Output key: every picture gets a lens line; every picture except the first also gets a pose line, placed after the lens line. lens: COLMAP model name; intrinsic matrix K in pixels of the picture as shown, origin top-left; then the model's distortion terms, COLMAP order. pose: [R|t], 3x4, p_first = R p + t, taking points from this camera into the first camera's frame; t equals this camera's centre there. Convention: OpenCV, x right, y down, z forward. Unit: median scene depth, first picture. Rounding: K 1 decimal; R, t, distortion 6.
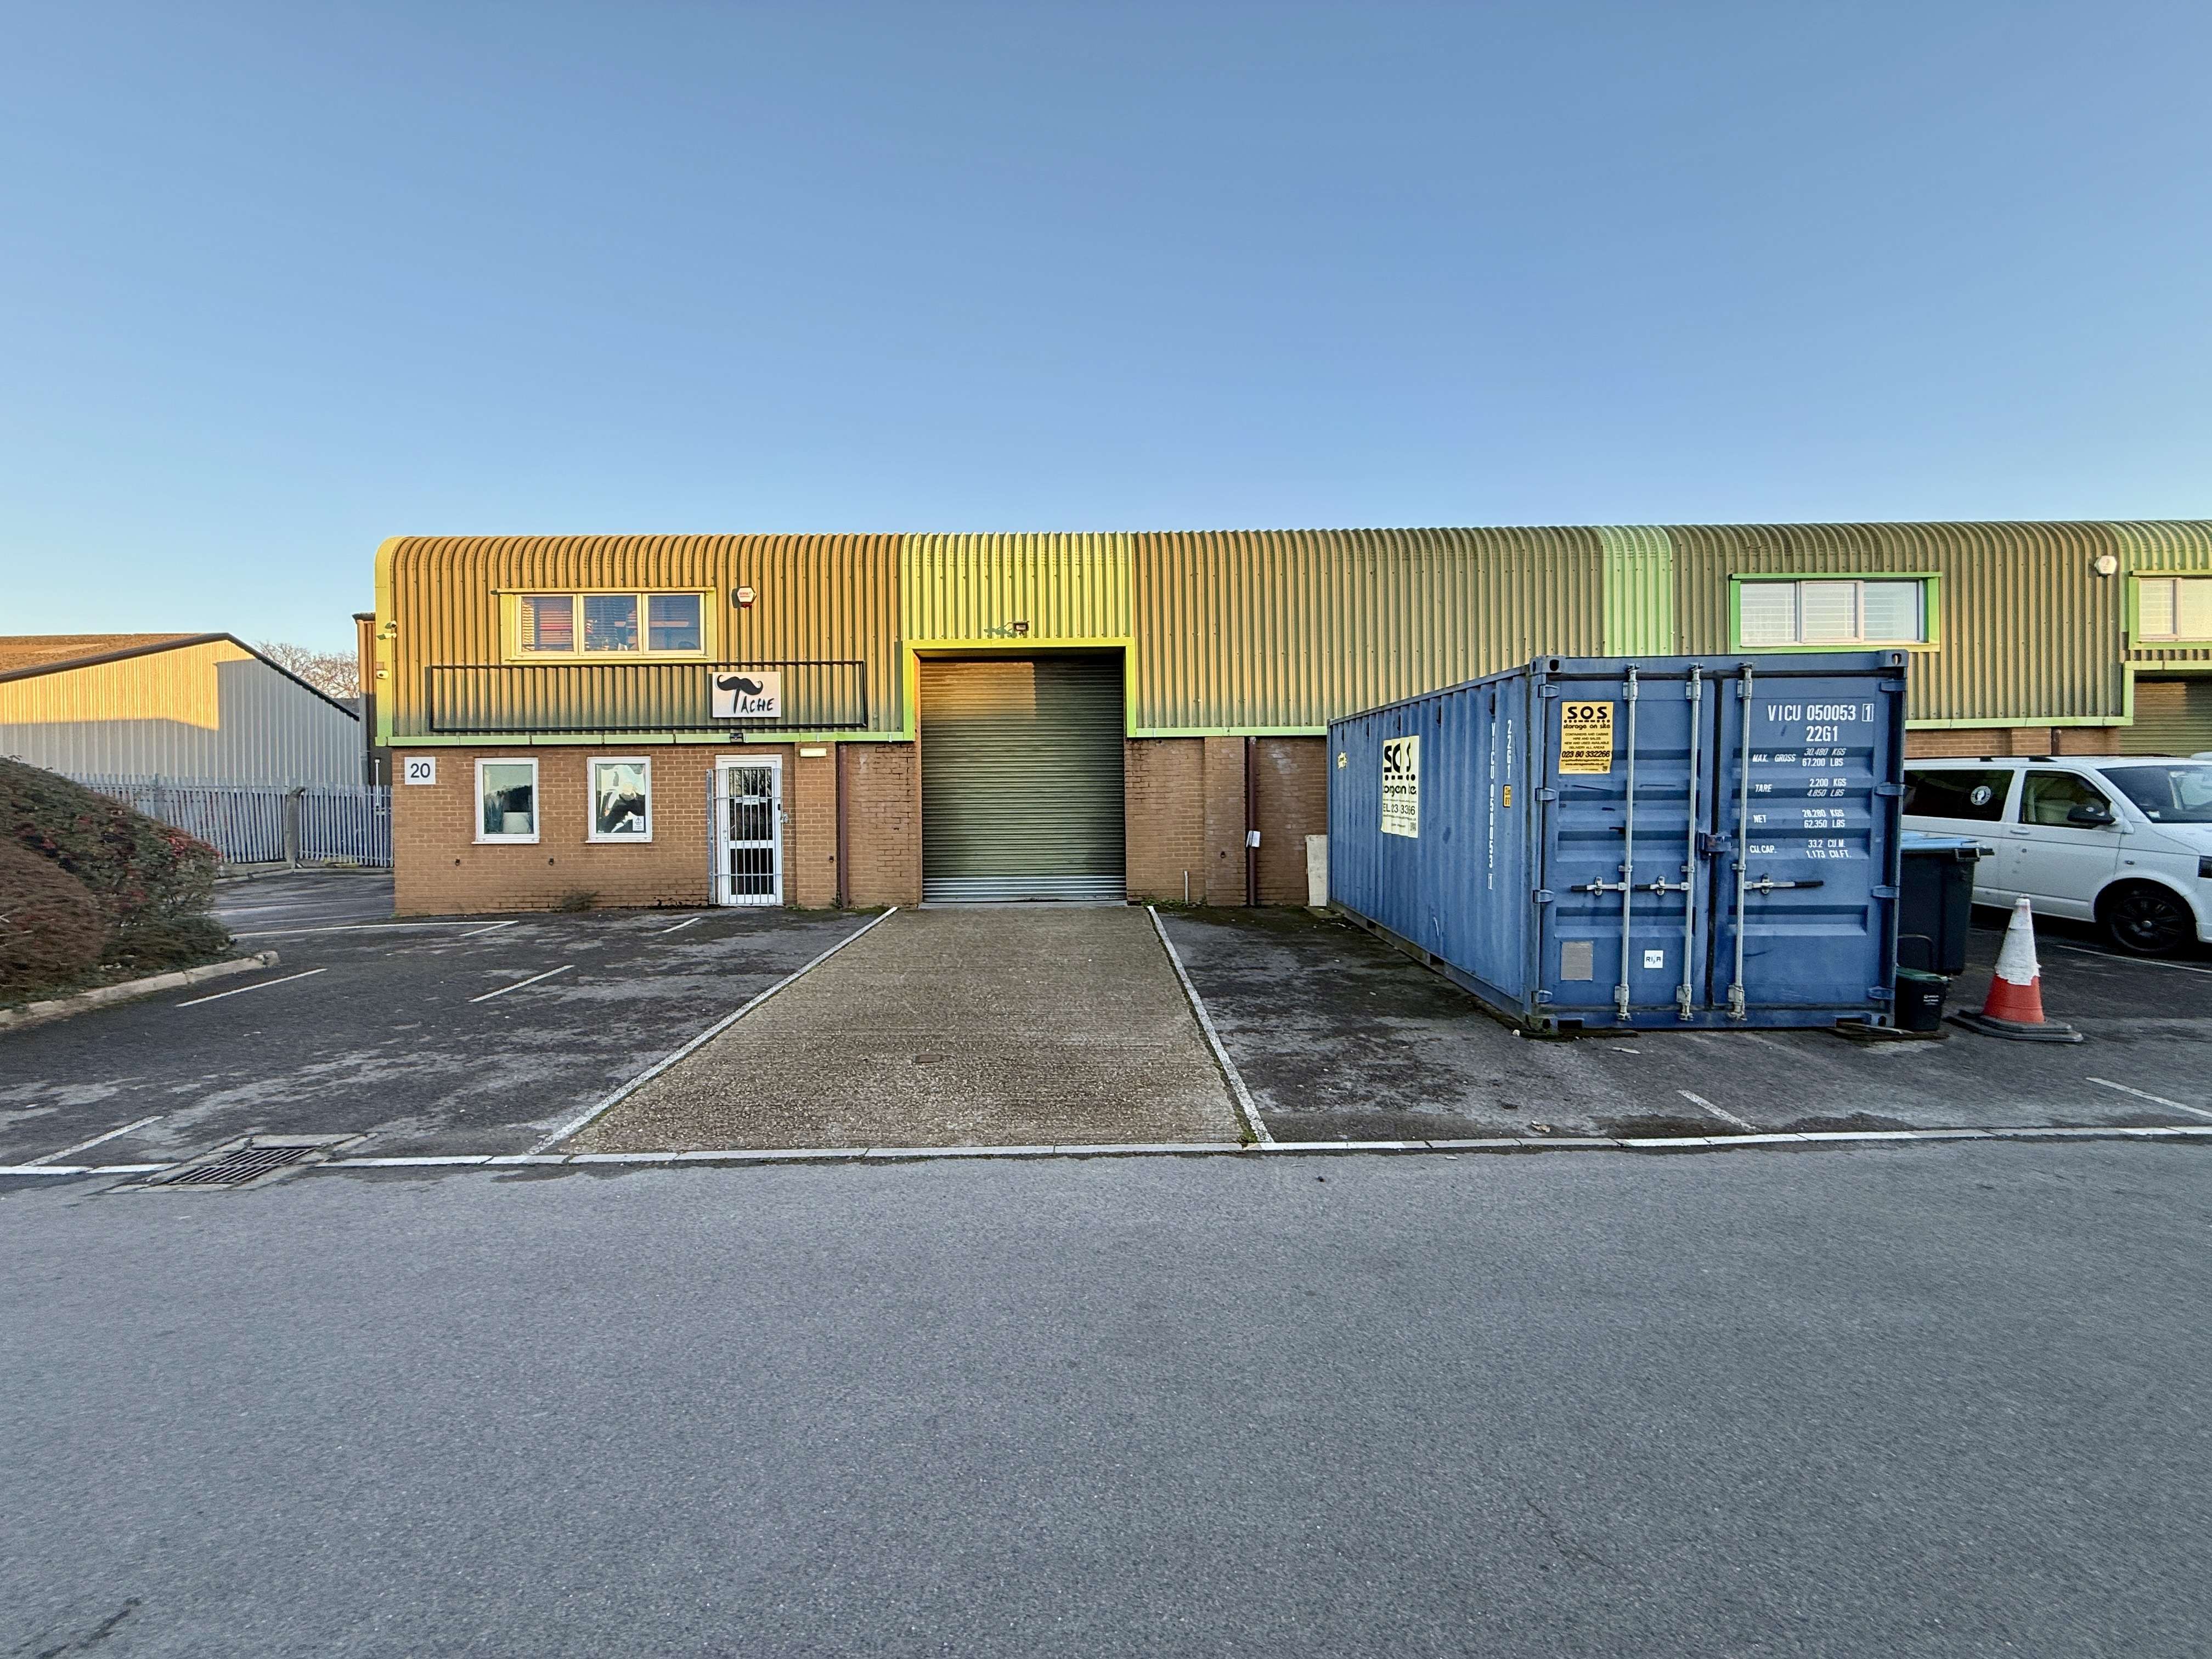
lens RADIAL K [[877.1, 0, 1106.0], [0, 877.1, 829.5], [0, 0, 1]] dist [-0.000694, -0.000249]
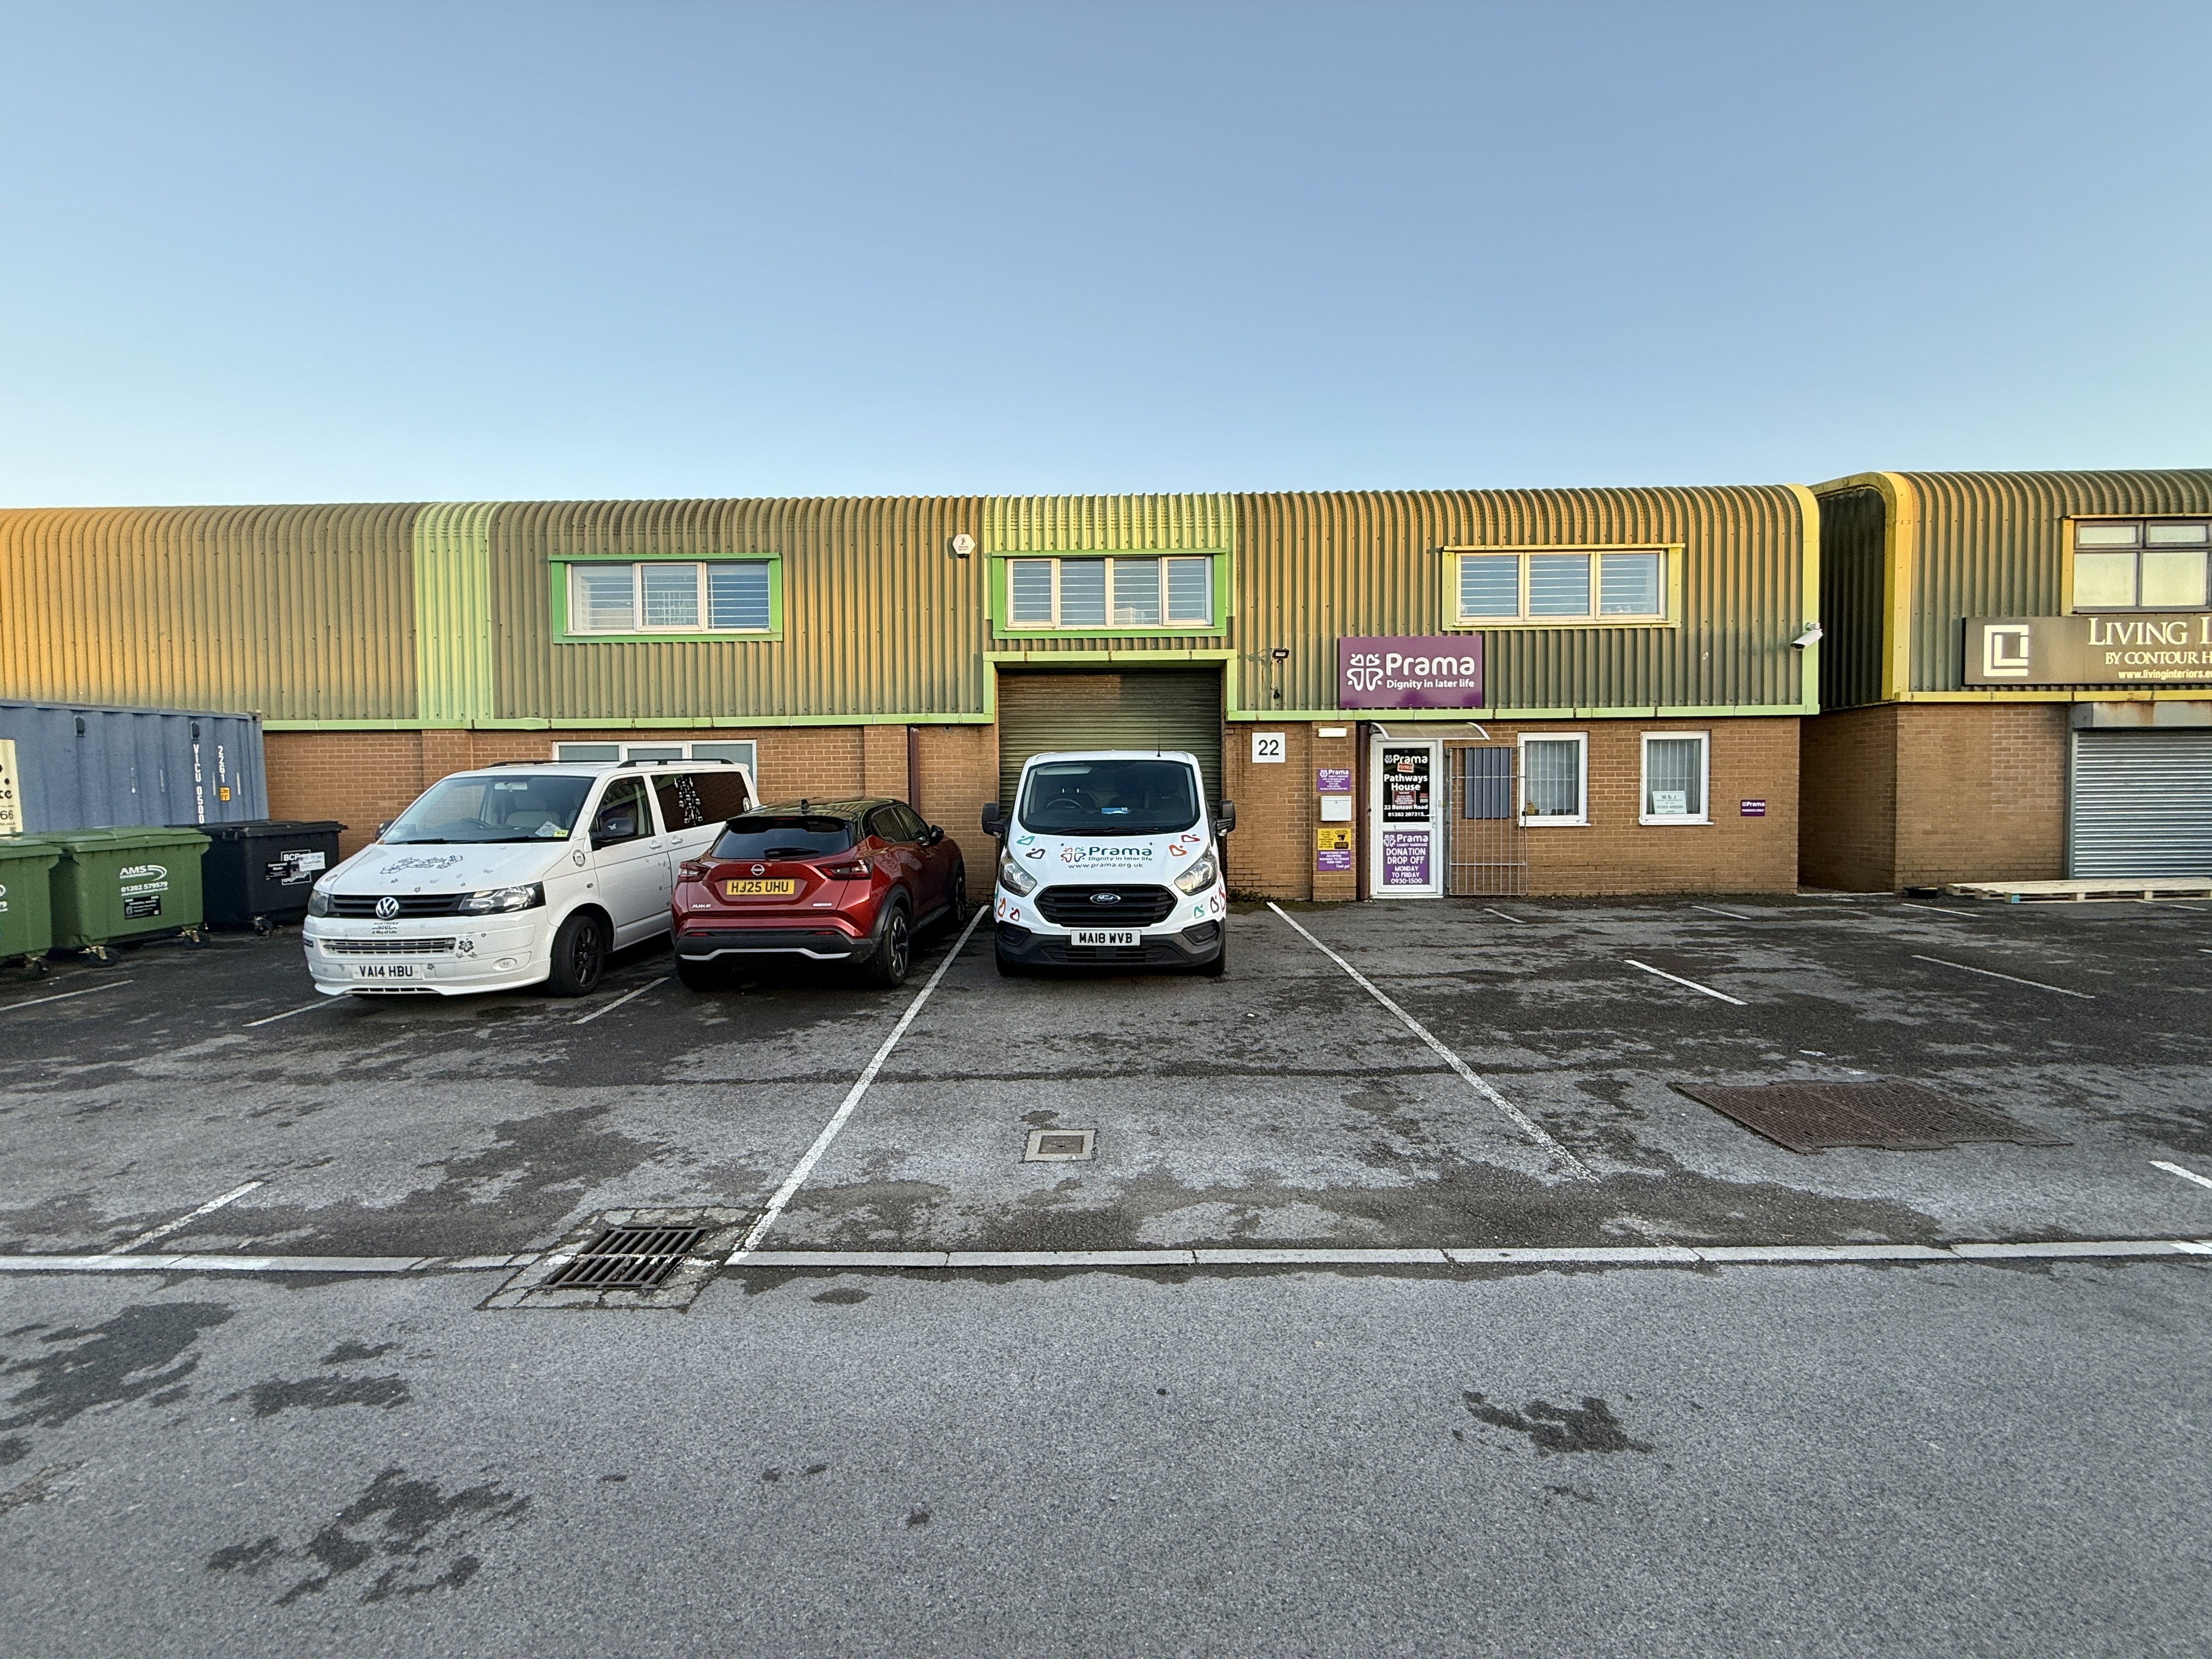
lens RADIAL K [[899.1, 0, 1106.0], [0, 899.1, 829.5], [0, 0, 1]] dist [-0.001301, -0.000166]
pose [[0.999744, 0.005212, -0.022037, 1.308282], [-0.004573, 0.999570, 0.028959, -0.035605], [0.022178, -0.028851, 0.999338, 0.065385]]
